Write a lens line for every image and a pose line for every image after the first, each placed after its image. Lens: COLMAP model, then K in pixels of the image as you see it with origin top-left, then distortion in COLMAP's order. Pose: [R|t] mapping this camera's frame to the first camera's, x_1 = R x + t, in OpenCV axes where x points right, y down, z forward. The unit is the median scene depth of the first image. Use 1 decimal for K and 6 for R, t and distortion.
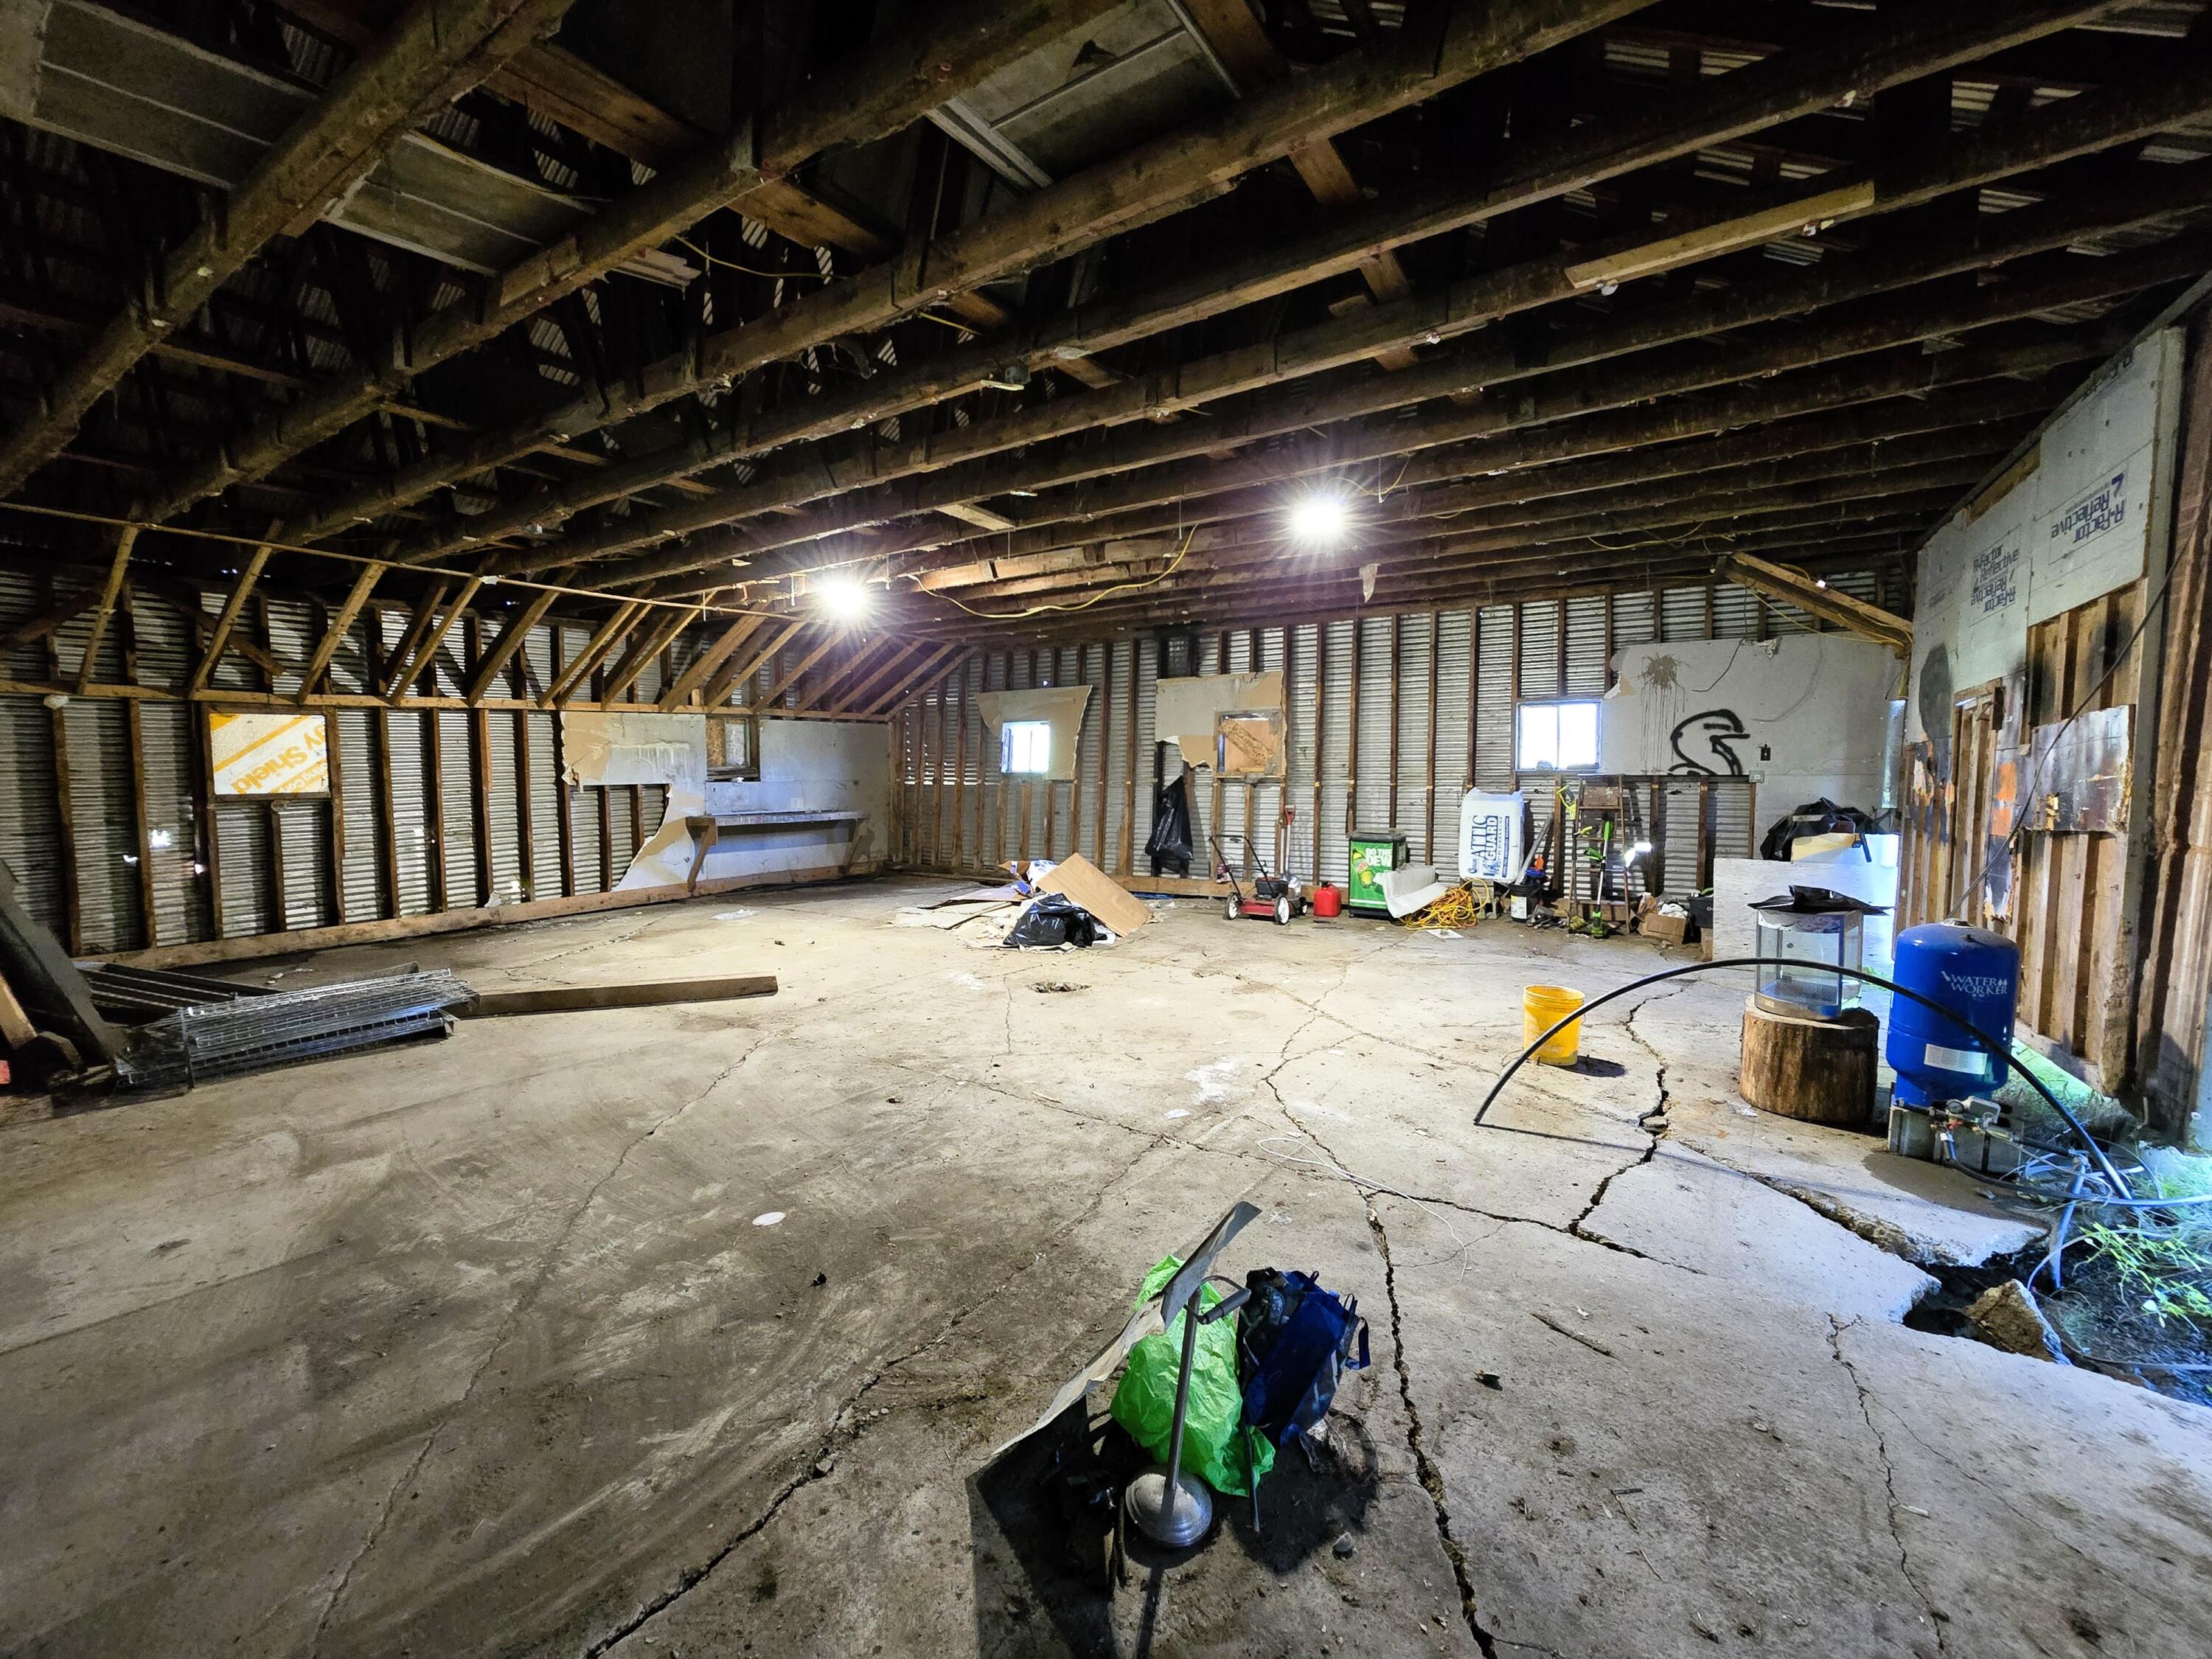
lens RADIAL K [[899.0, 0, 1108.6], [0, 899.0, 815.4], [0, 0, 1]] dist [-0.010361, -0.000771]
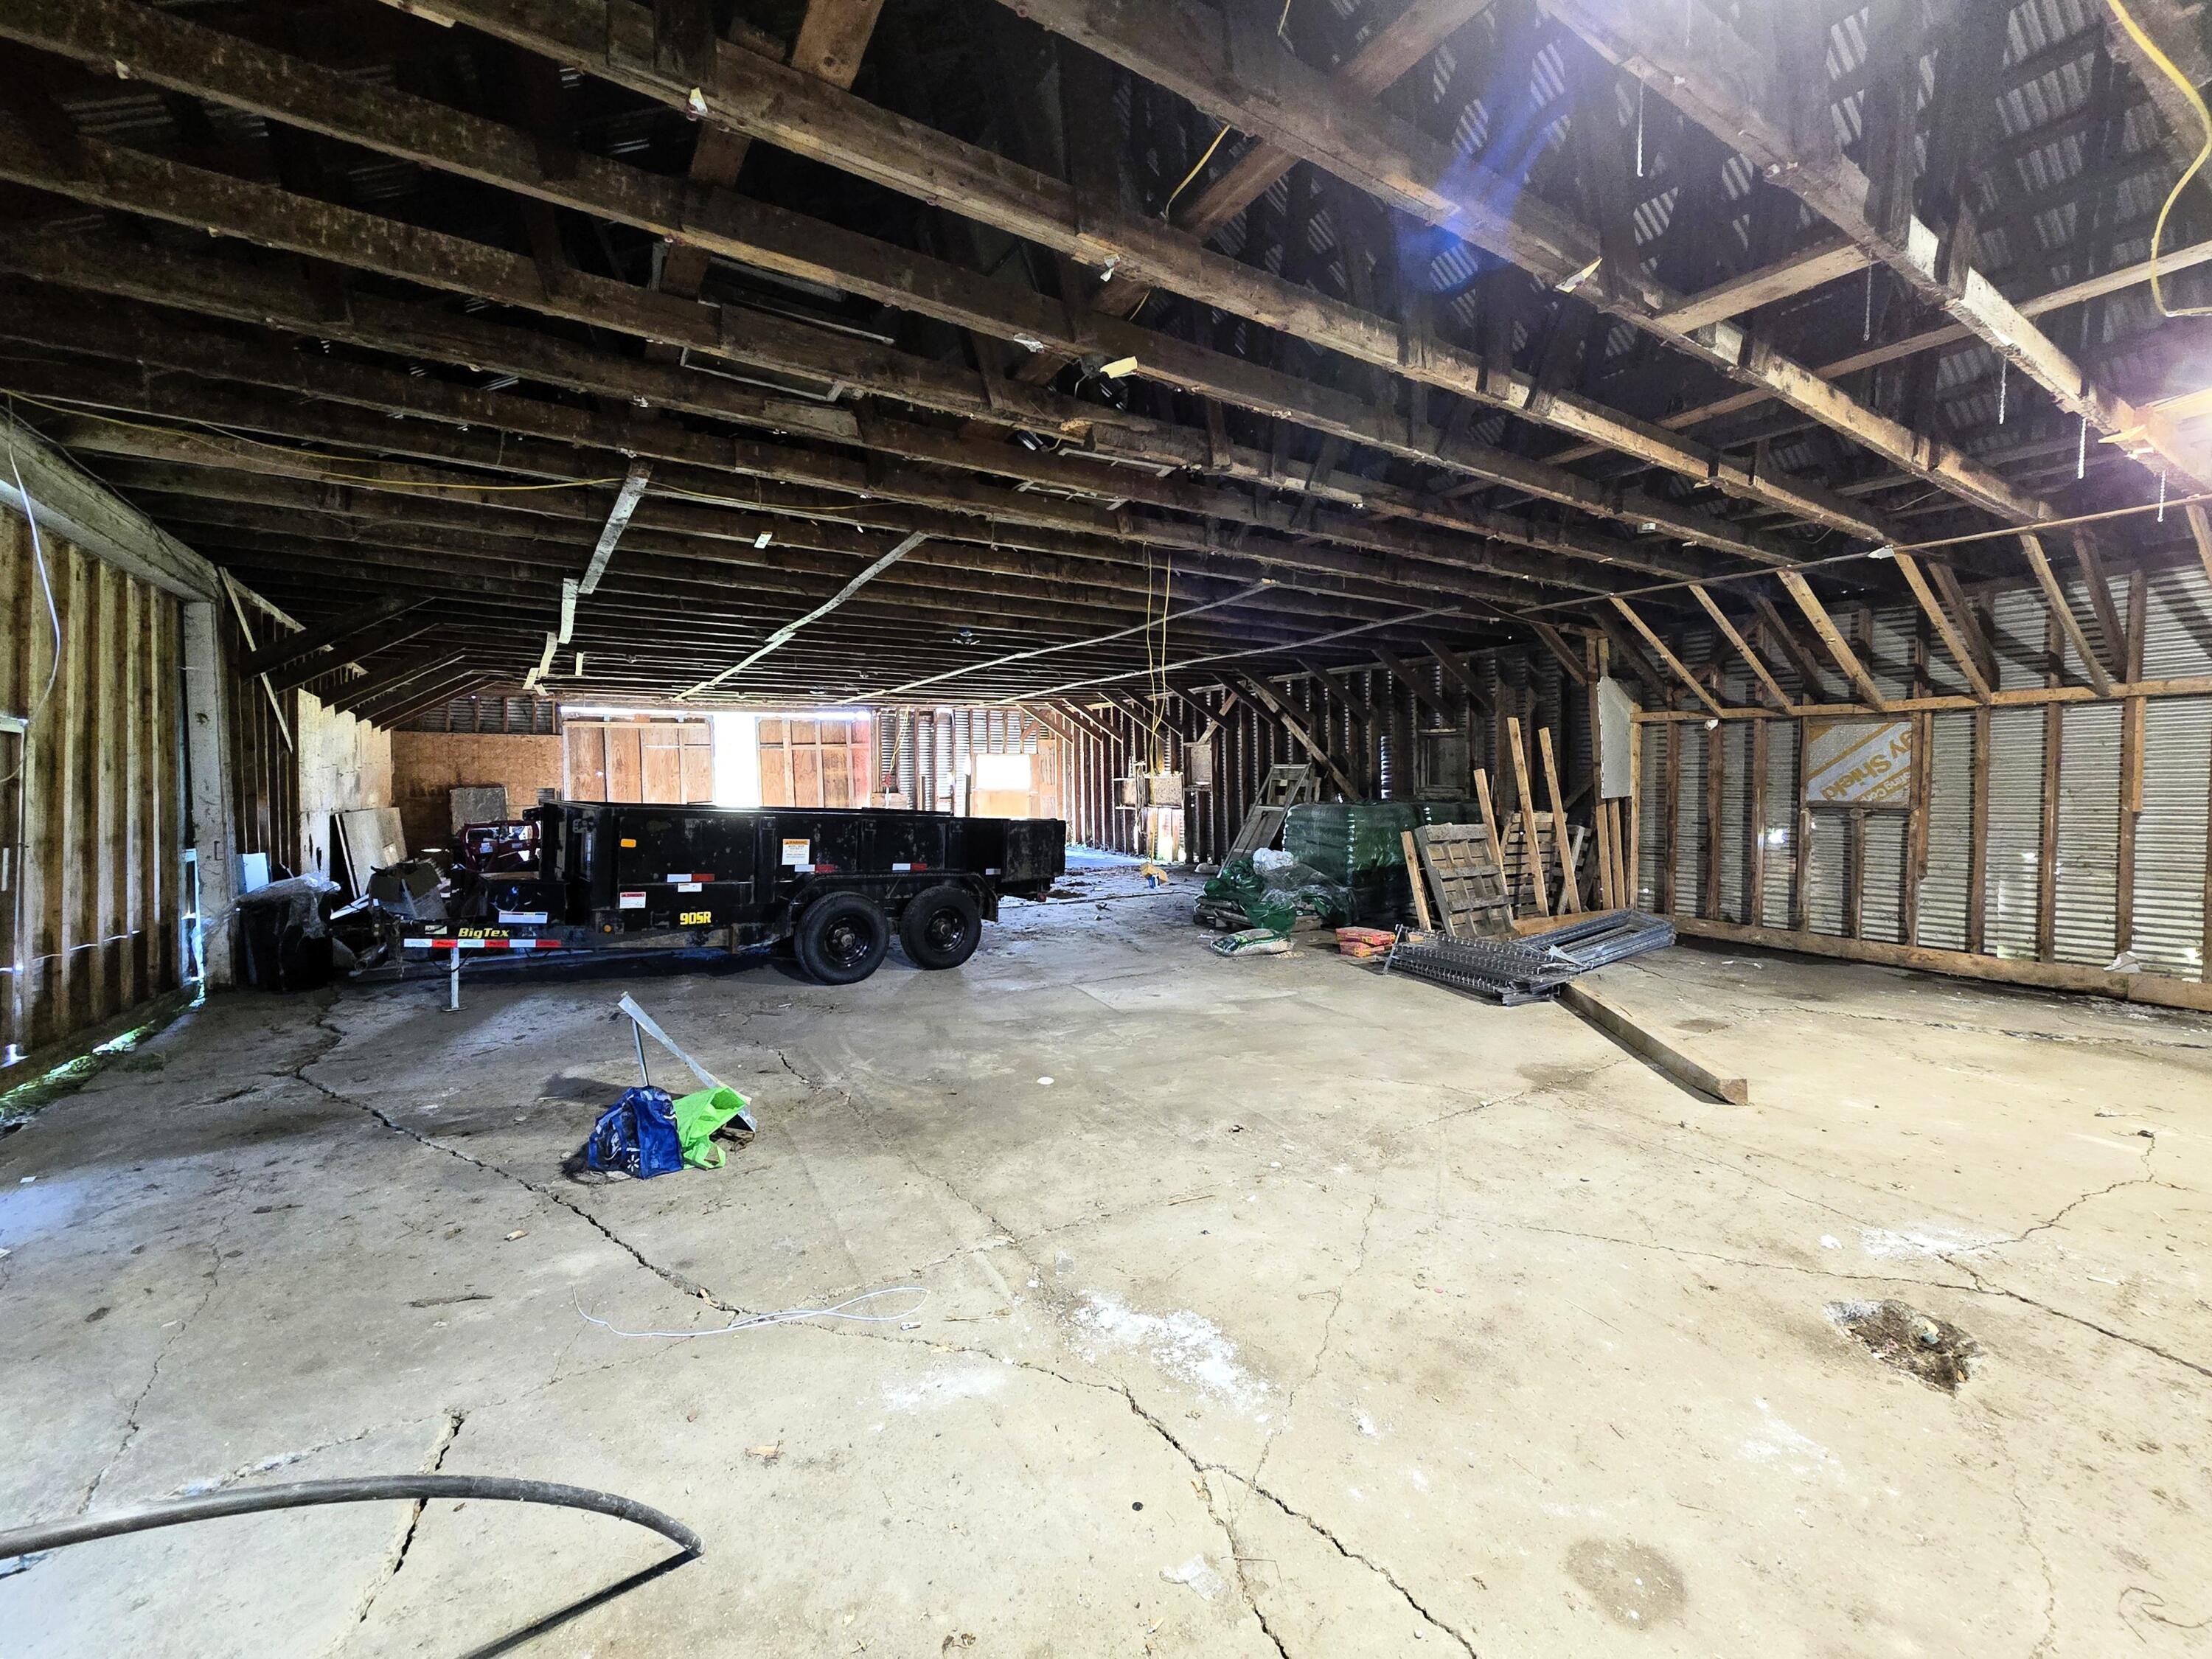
lens RADIAL K [[899.0, 0, 1108.6], [0, 899.0, 815.4], [0, 0, 1]] dist [-0.010361, -0.000771]
pose [[-0.426741, 0.046413, -0.903182, 0.715624], [-0.053704, 0.995619, 0.076538, -0.084017], [0.902778, 0.081166, -0.422379, 1.352125]]
